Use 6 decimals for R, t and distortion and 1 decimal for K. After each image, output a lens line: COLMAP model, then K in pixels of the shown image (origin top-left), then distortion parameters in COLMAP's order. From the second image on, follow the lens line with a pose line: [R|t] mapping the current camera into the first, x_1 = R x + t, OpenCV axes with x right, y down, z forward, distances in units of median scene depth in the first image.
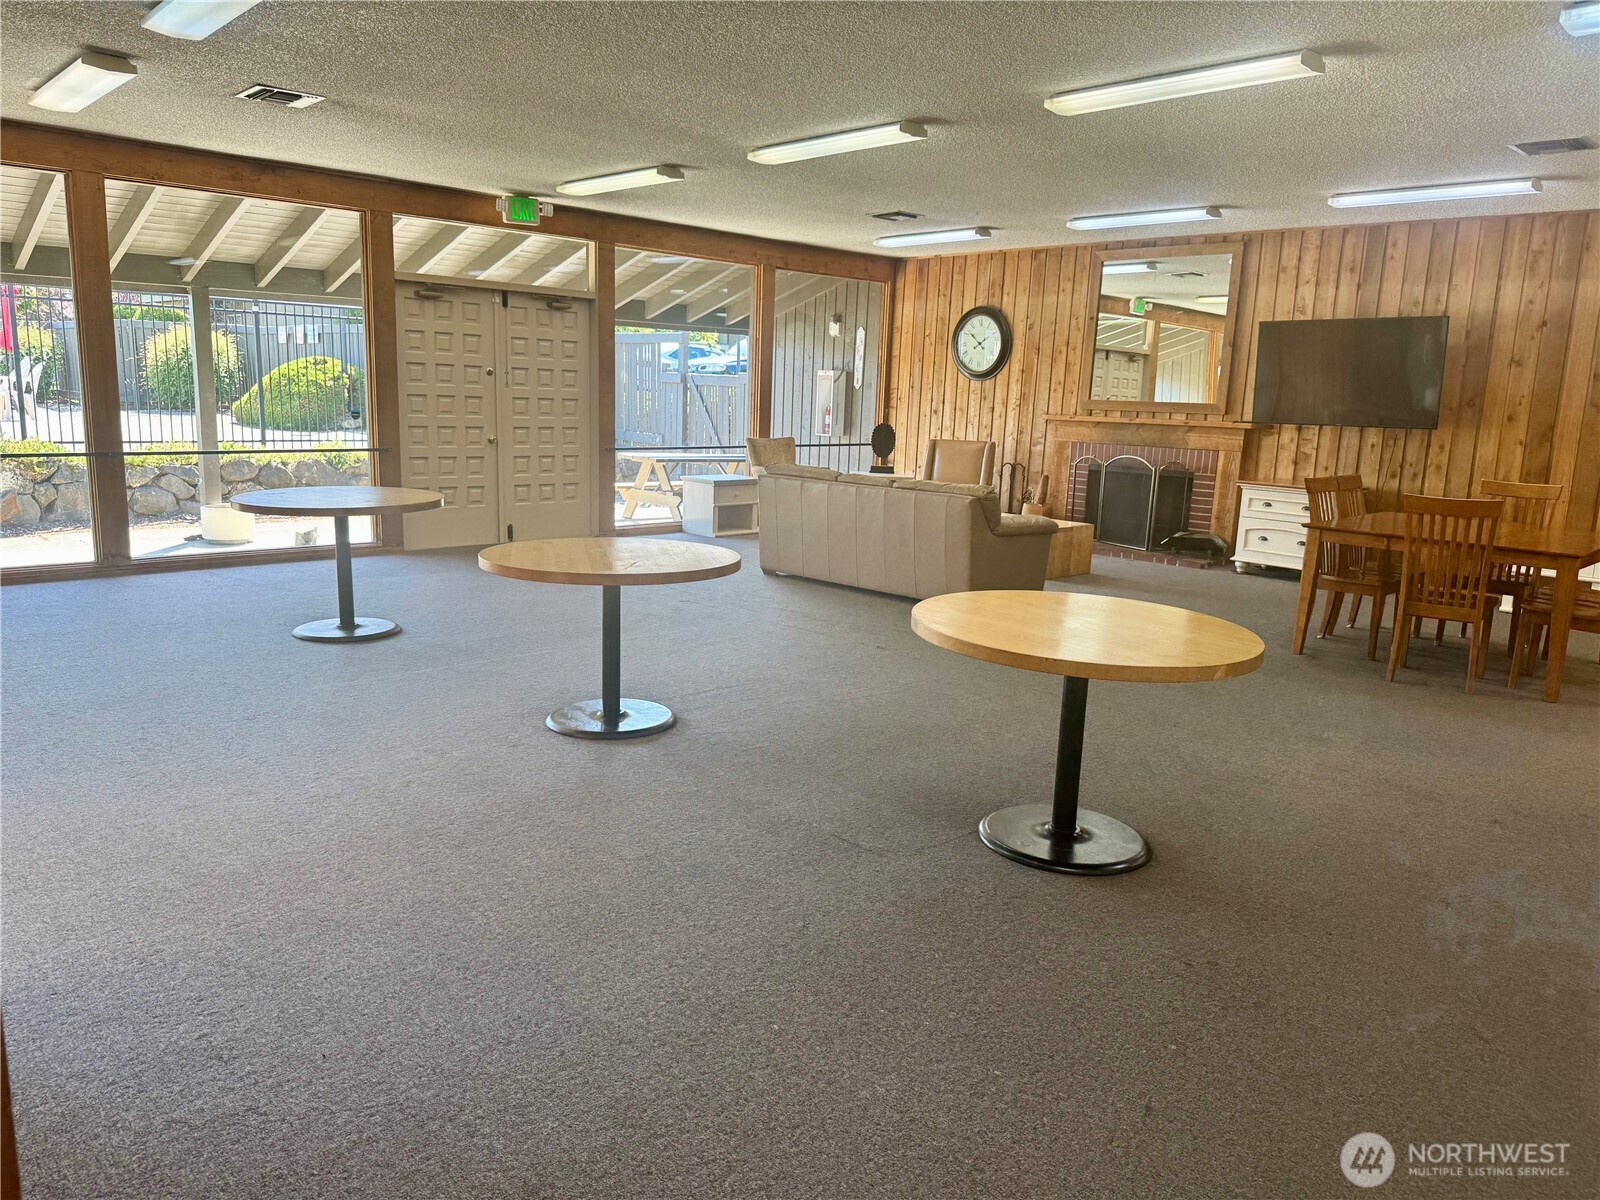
lens RADIAL K [[1130.5, 0, 802.6], [0, 1130.5, 612.4], [0, 0, 1]] dist [0.140621, -0.181169]
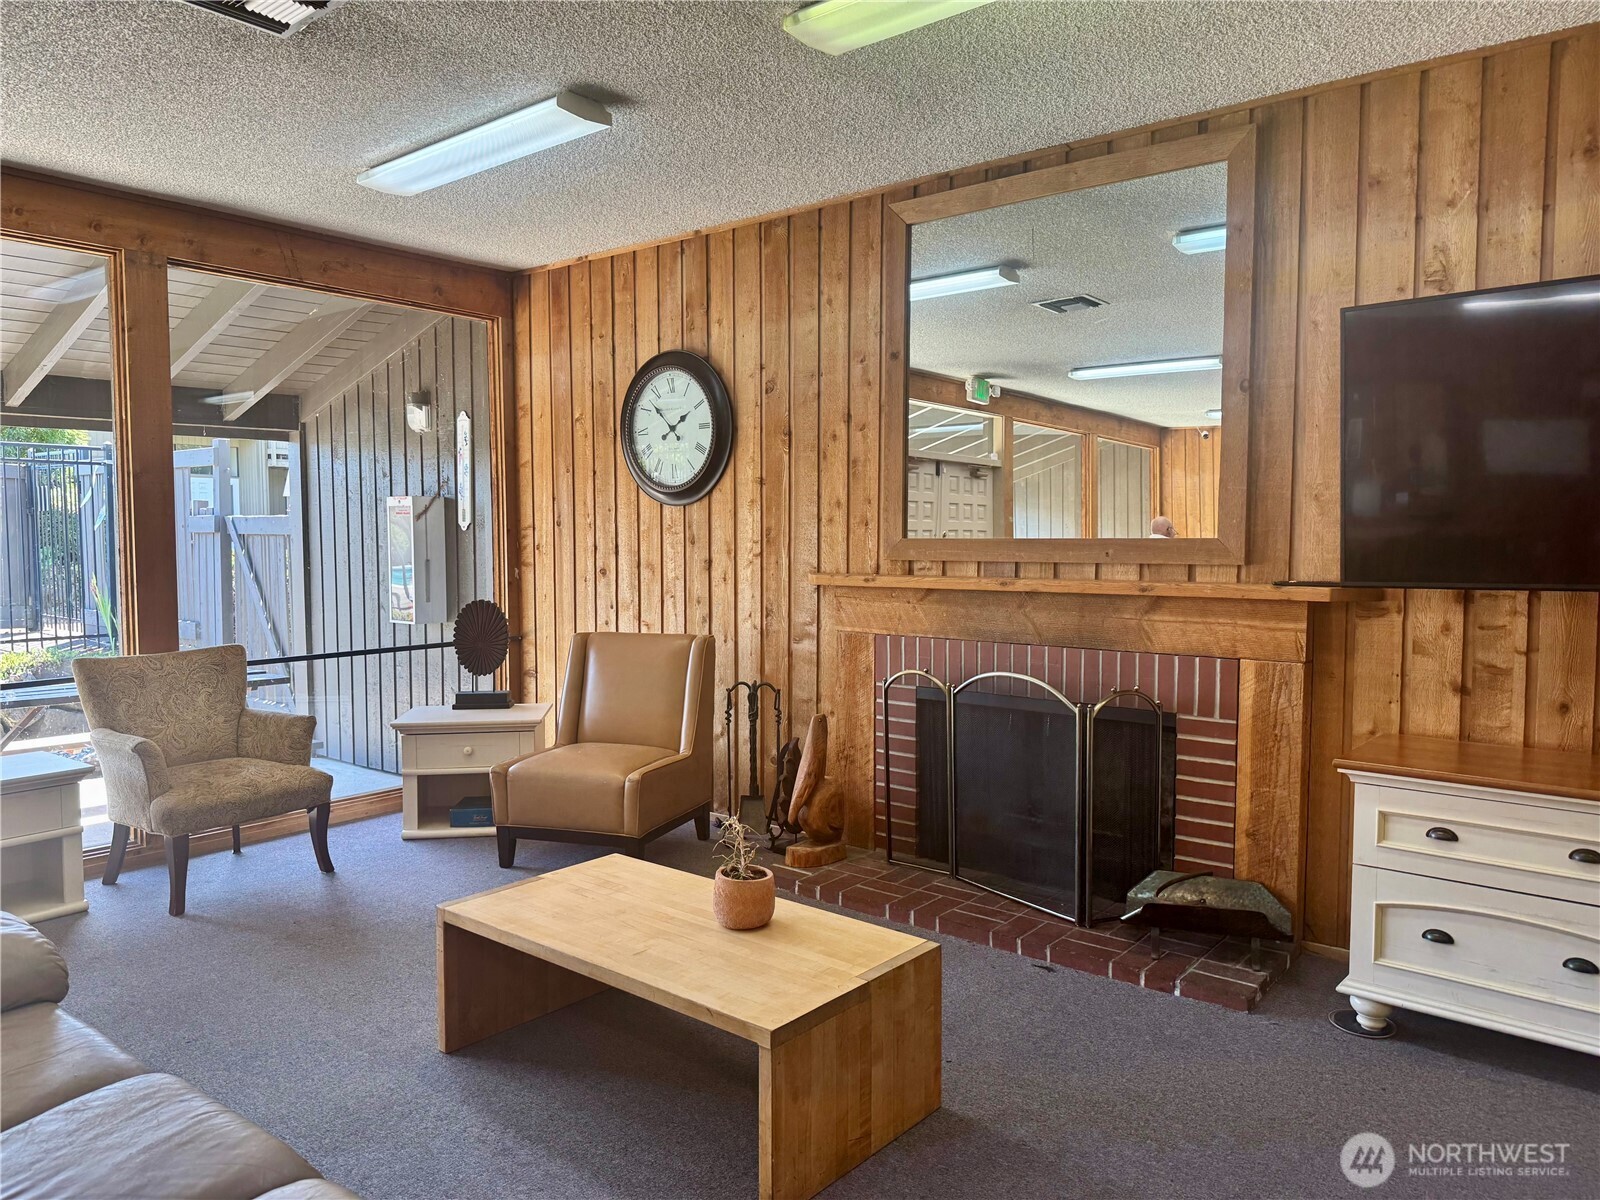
lens RADIAL K [[1130.5, 0, 802.6], [0, 1130.5, 612.4], [0, 0, 1]] dist [0.140621, -0.181169]
pose [[0.990460, -0.046213, 0.129822, 0.147204], [0.061971, 0.990826, -0.120095, -0.103210], [-0.123081, 0.126995, 0.984237, 0.555078]]
